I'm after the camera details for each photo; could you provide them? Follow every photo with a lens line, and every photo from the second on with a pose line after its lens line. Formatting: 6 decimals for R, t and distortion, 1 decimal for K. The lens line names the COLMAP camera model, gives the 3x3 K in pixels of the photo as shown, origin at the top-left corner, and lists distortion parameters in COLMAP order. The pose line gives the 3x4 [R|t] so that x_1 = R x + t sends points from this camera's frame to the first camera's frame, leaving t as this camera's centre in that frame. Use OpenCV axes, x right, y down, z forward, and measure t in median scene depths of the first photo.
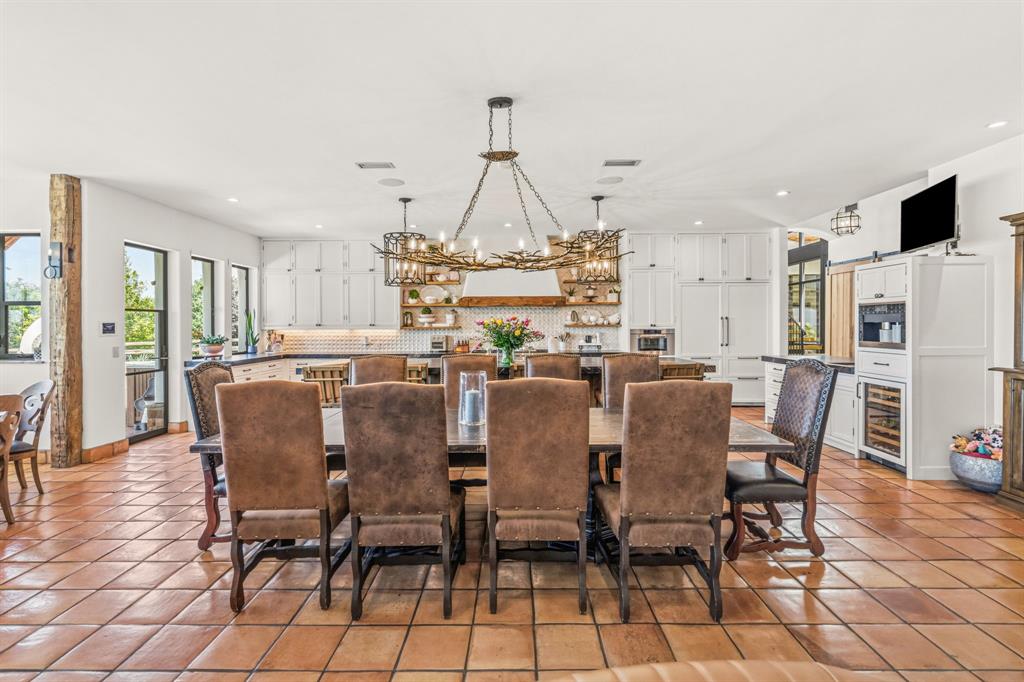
lens RADIAL K [[465.2, 0, 508.2], [0, 465.2, 324.2], [0, 0, 1]] dist [-0.002584, -0.000489]
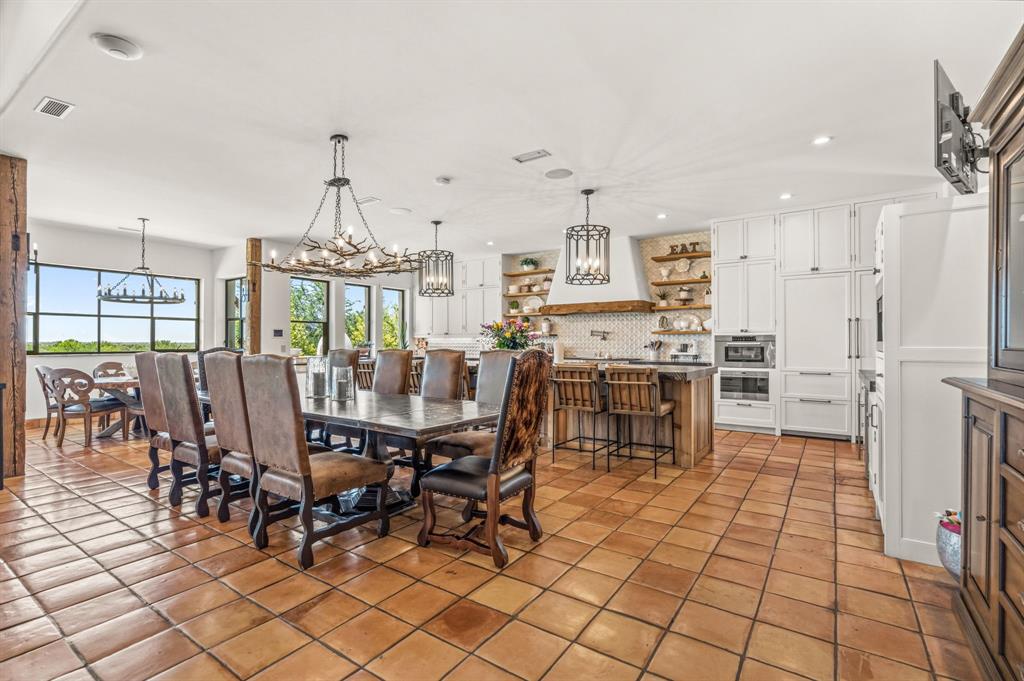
lens RADIAL K [[465.2, 0, 511.1], [0, 465.2, 341.2], [0, 0, 1]] dist [-0.002584, -0.000489]
pose [[0.827819, 0.001959, -0.560991, 0.427808], [-0.003845, 0.999990, -0.002182, 0.023931], [0.560982, 0.003964, 0.827819, 0.097656]]
